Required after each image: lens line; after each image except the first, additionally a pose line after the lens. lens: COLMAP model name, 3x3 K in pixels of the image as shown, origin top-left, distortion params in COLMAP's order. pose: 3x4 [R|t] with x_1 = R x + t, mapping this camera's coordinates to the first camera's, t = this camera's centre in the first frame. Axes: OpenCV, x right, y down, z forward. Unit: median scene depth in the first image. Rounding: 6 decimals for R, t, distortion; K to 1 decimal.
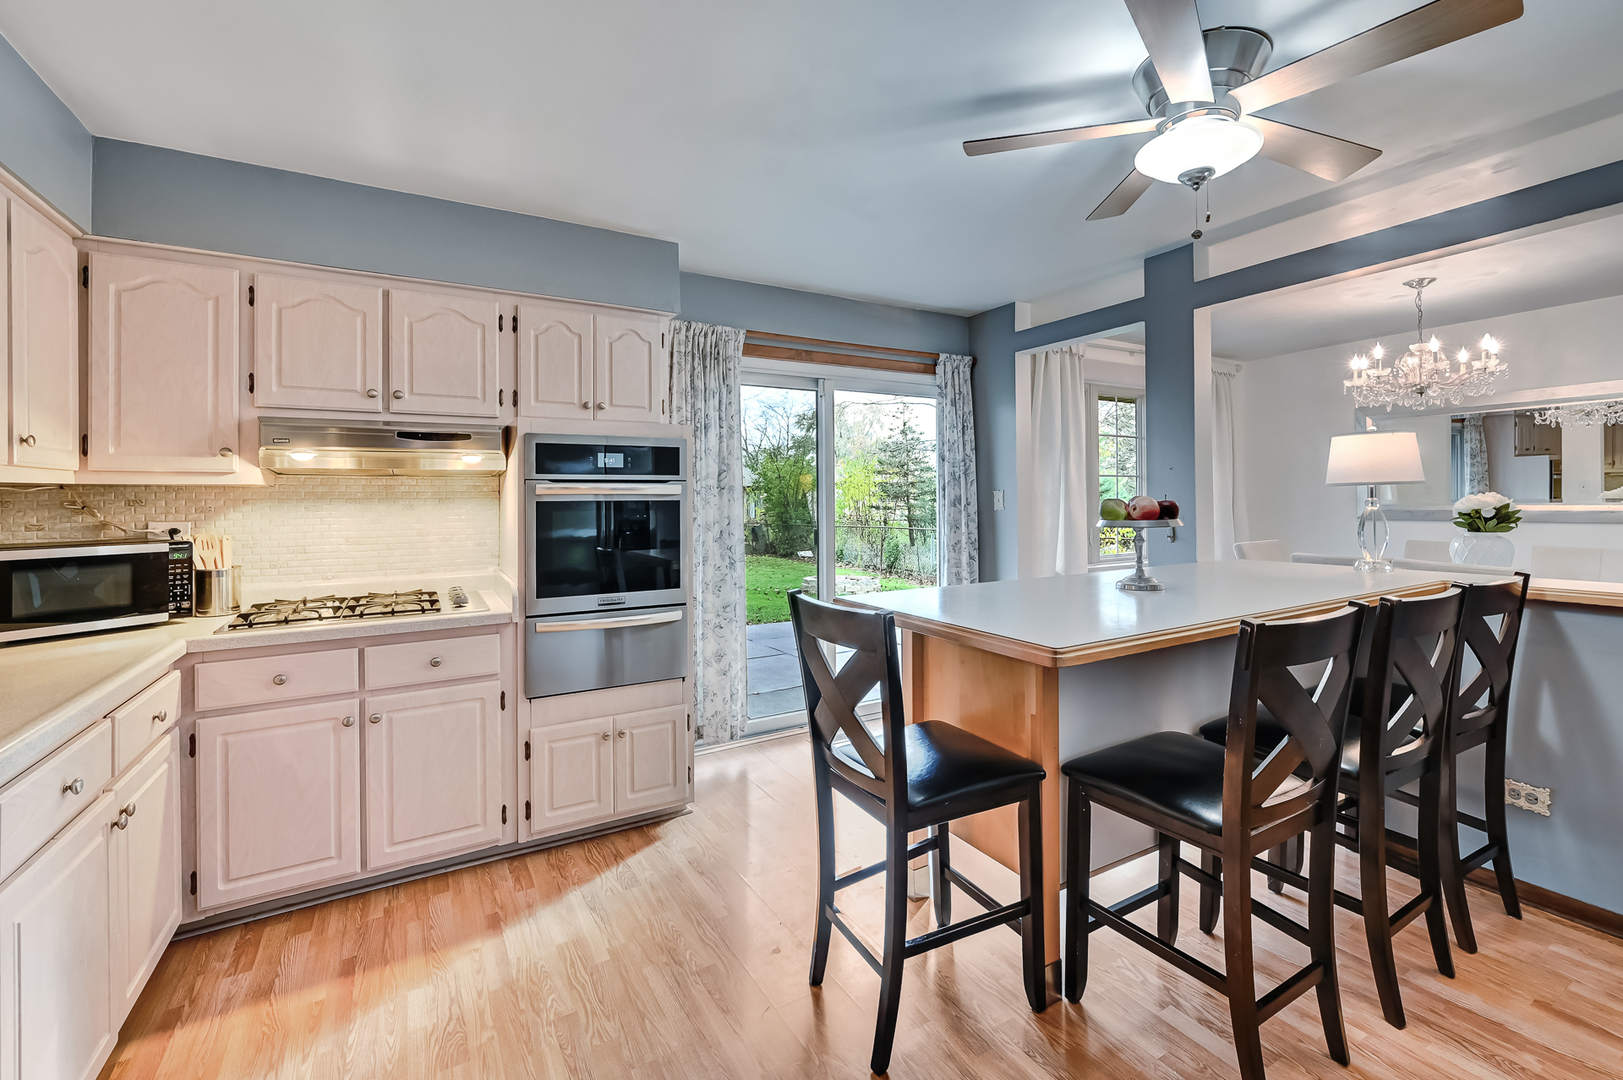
lens RADIAL K [[709.1, 0, 823.8], [0, 709.1, 497.2], [0, 0, 1]] dist [0.001234, -0.000603]
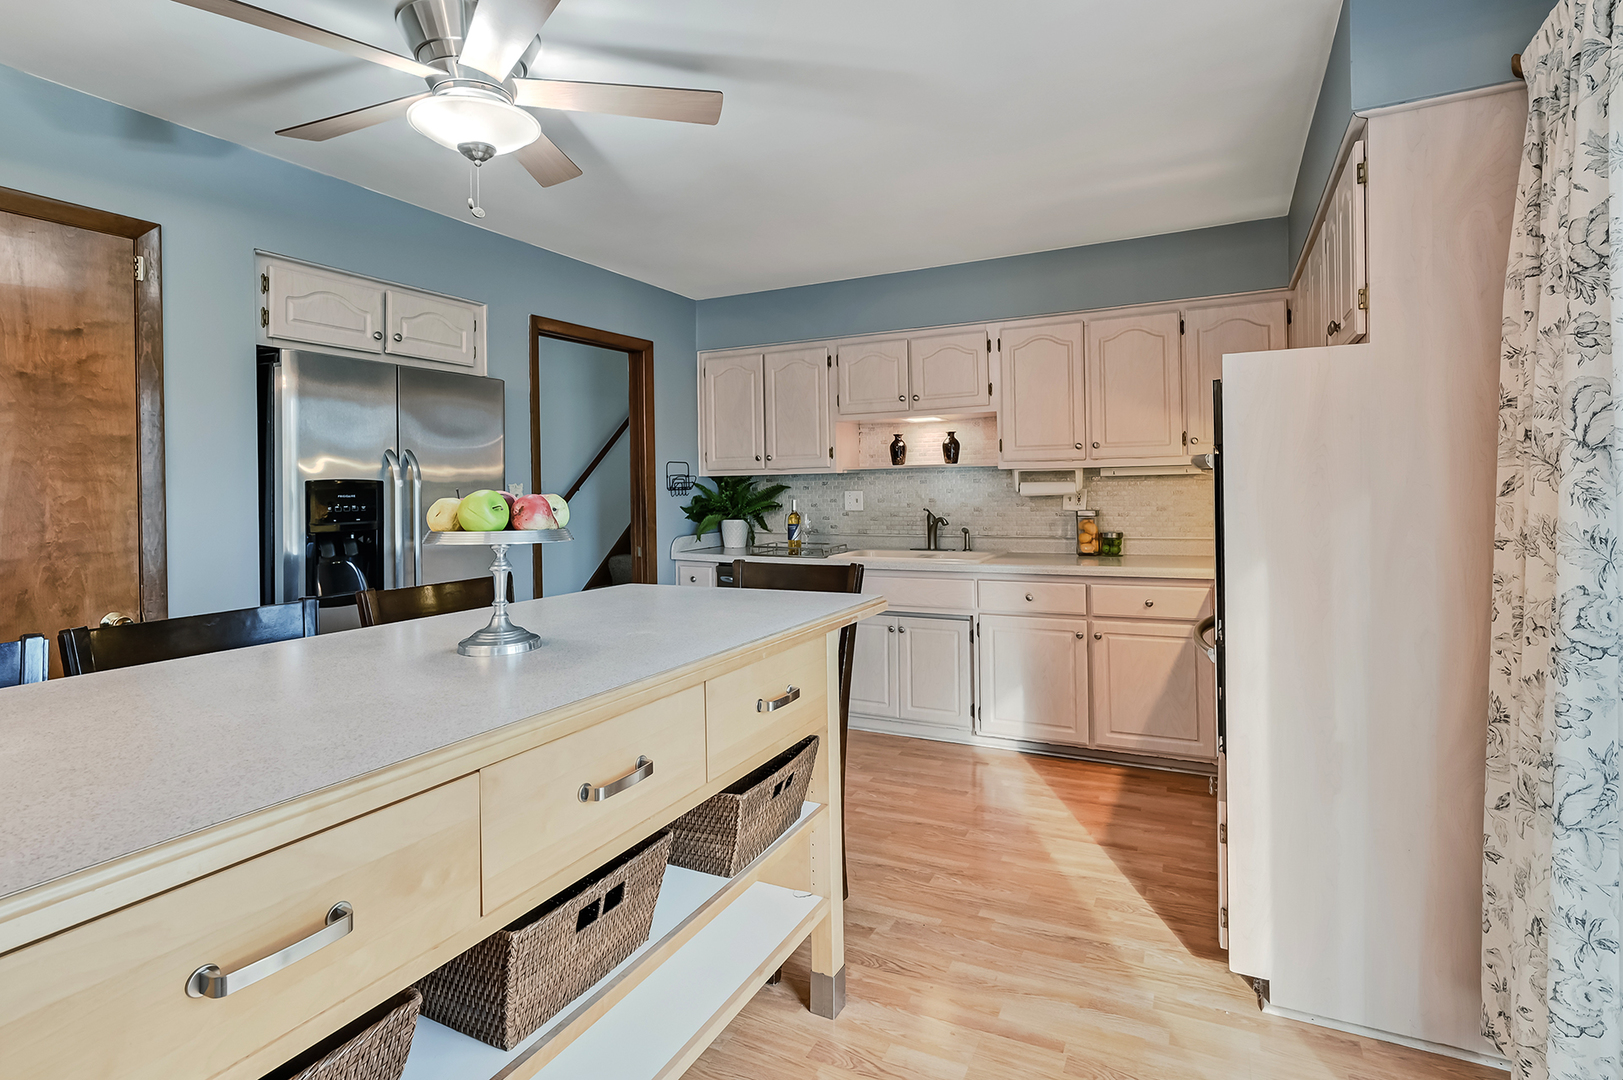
lens RADIAL K [[796.9, 0, 847.5], [0, 796.9, 479.3], [0, 0, 1]] dist [0.007035, 0.000249]
pose [[-0.821409, 0.020224, -0.569981, 0.582783], [0.026653, 0.999640, -0.002941, -0.001235], [0.569717, -0.017607, -0.821652, 1.705735]]
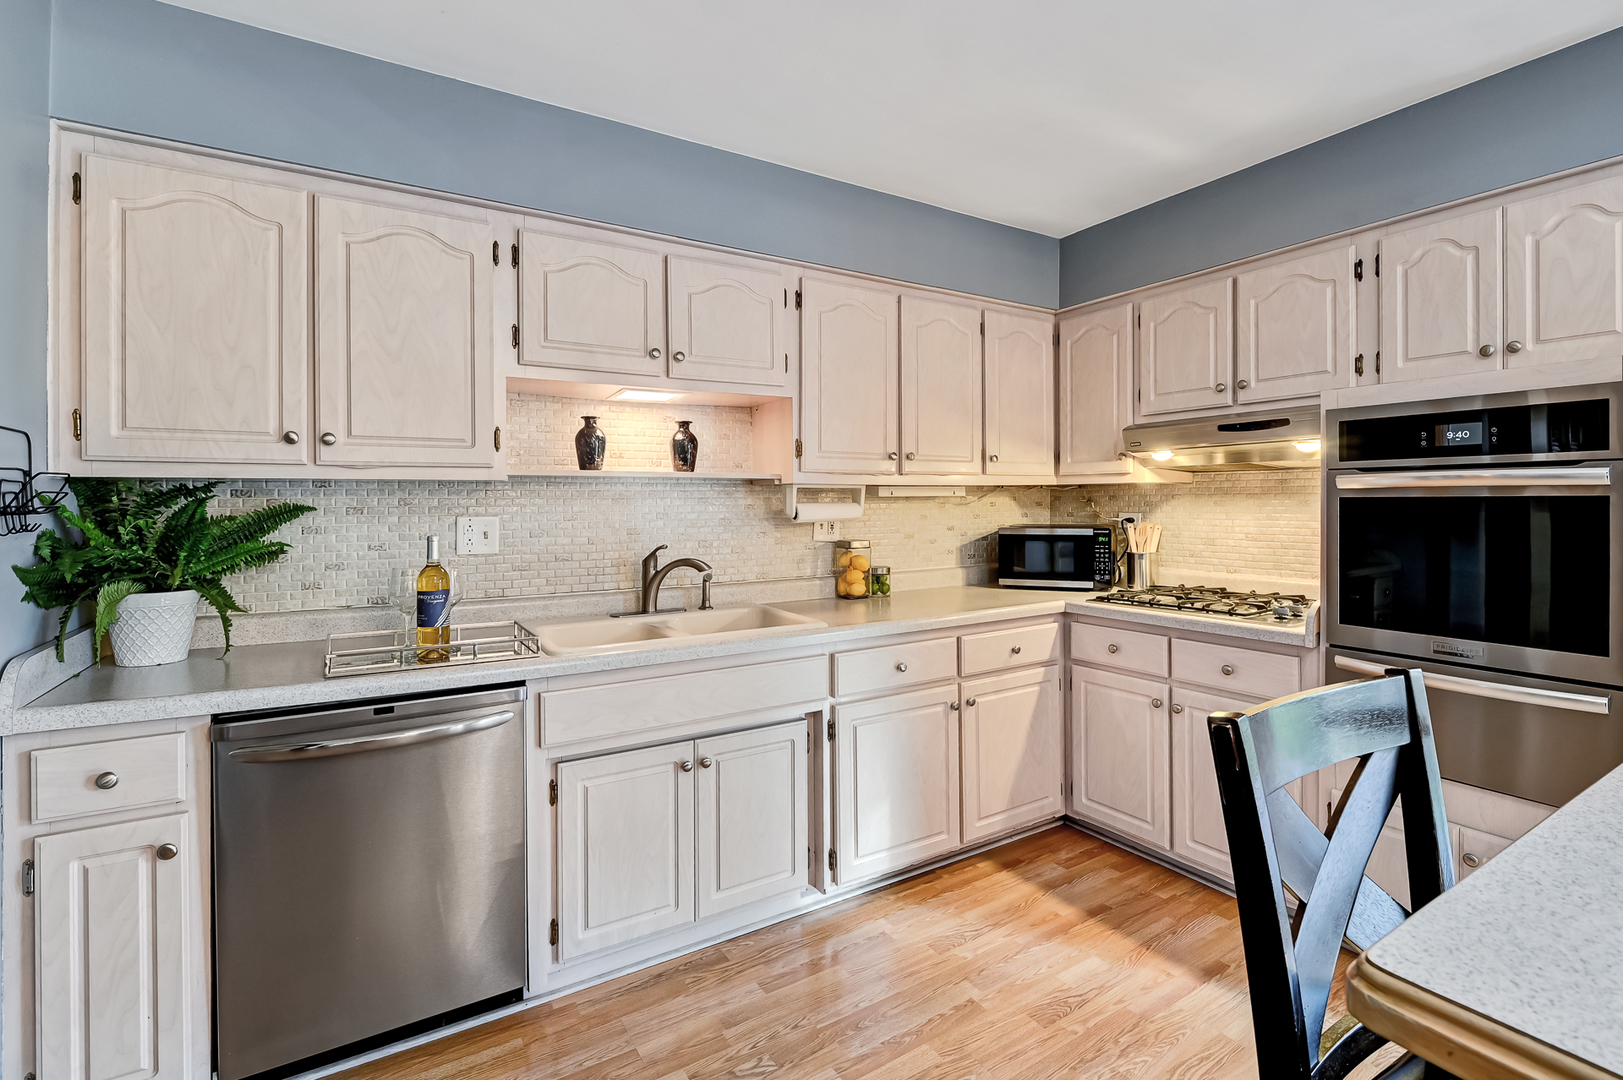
lens RADIAL K [[740.4, 0, 838.0], [0, 740.4, 501.9], [0, 0, 1]] dist [-0.004663, -0.000120]
pose [[0.039556, 0.008979, -0.999177, 0.410196], [0.008905, 0.999917, 0.009338, -0.001574], [0.999178, -0.009267, 0.039473, 0.465120]]
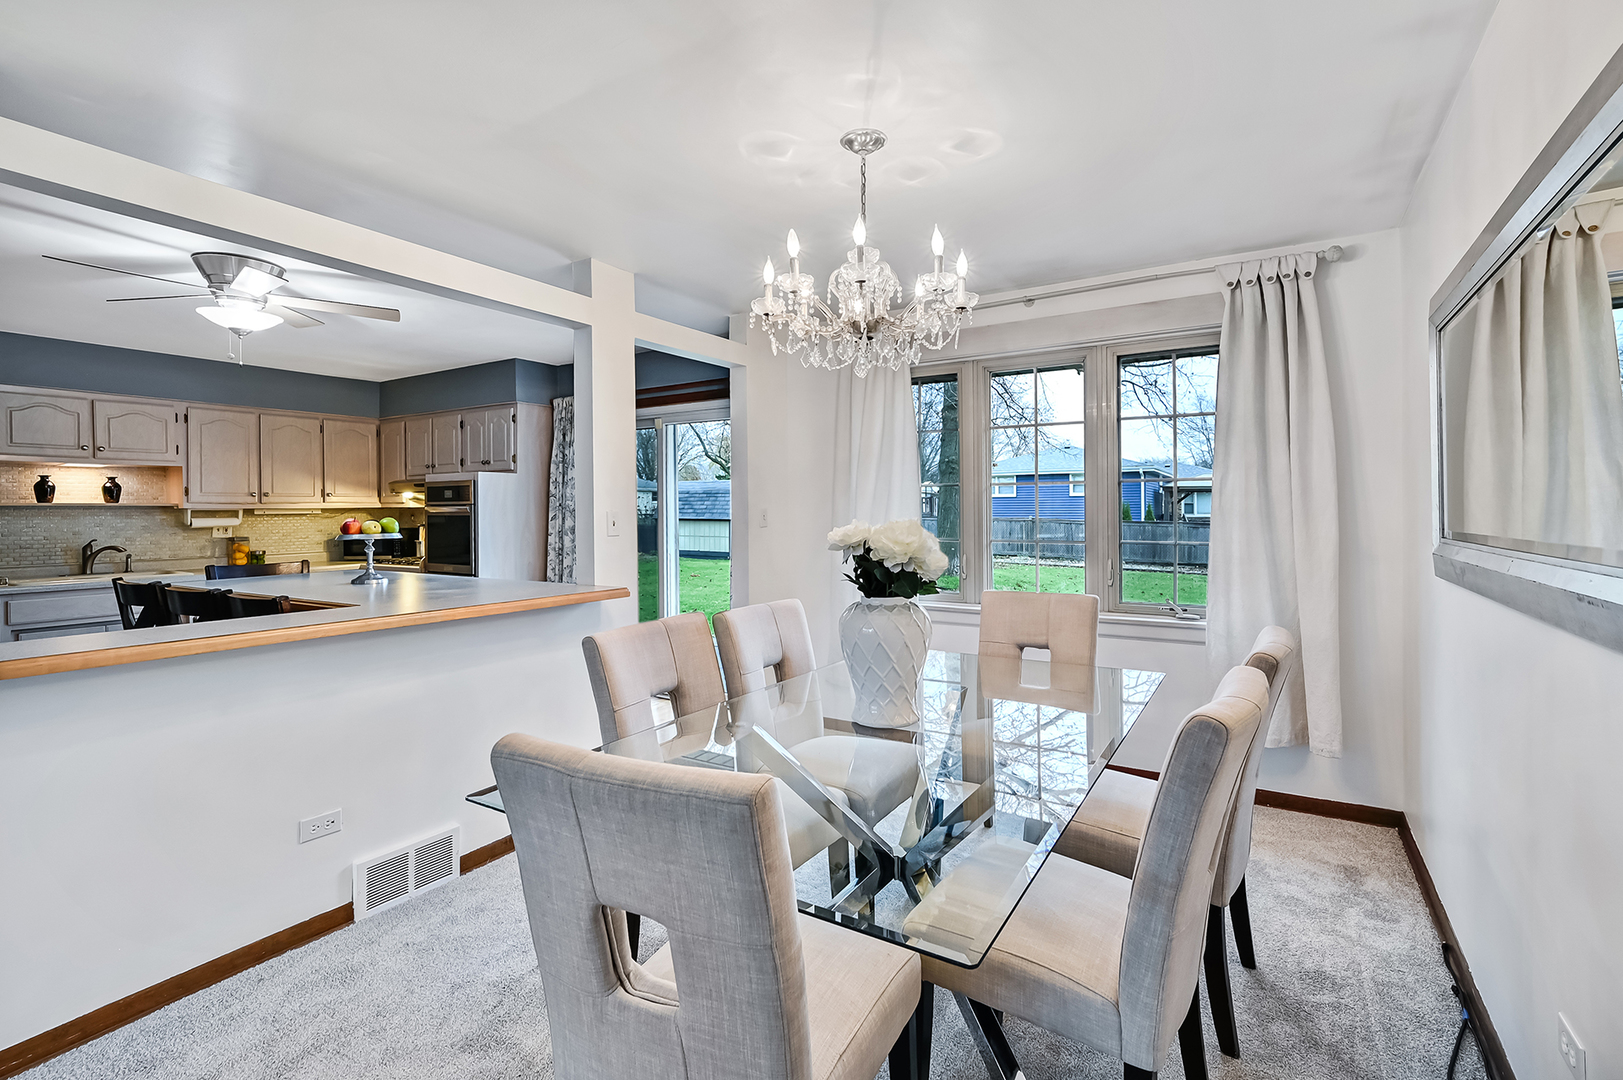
lens RADIAL K [[709.1, 0, 813.8], [0, 709.1, 513.3], [0, 0, 1]] dist [0.001234, -0.000603]
pose [[0.470860, 0.011725, -0.882130, 2.120546], [0.004332, 0.999869, 0.015602, -0.030701], [0.882198, -0.011167, 0.470747, 1.122435]]
